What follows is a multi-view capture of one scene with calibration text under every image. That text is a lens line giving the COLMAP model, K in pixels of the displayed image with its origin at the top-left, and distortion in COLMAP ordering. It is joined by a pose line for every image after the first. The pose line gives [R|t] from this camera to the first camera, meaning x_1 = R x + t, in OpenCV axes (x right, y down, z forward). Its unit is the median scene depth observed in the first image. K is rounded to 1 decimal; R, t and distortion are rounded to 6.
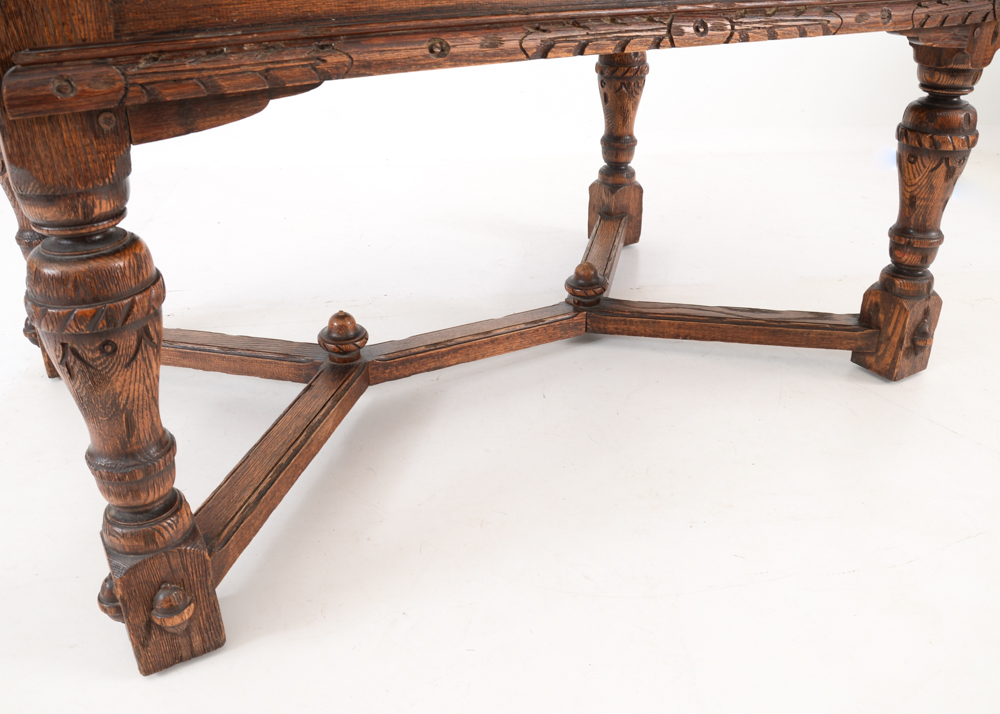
lens RADIAL K [[860.9, 0, 505.1], [0, 860.9, 360.9], [0, 0, 1]] dist [-0.100431, 0.057589]
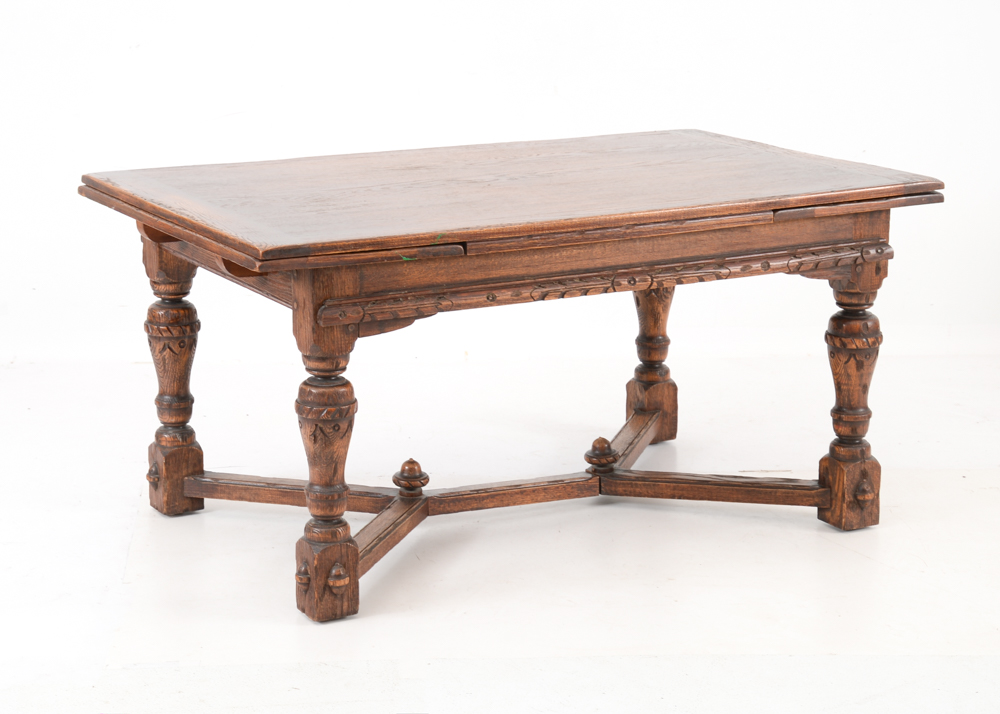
lens RADIAL K [[2364.1, 0, 497.0], [0, 2364.1, 353.0], [0, 0, 1]] dist [0.390669, 0.000000]
pose [[0.998321, 0.016915, -0.055399, 0.192432], [-0.029803, 0.970100, -0.240870, 0.861305], [0.049668, 0.242117, 0.968975, -3.391959]]
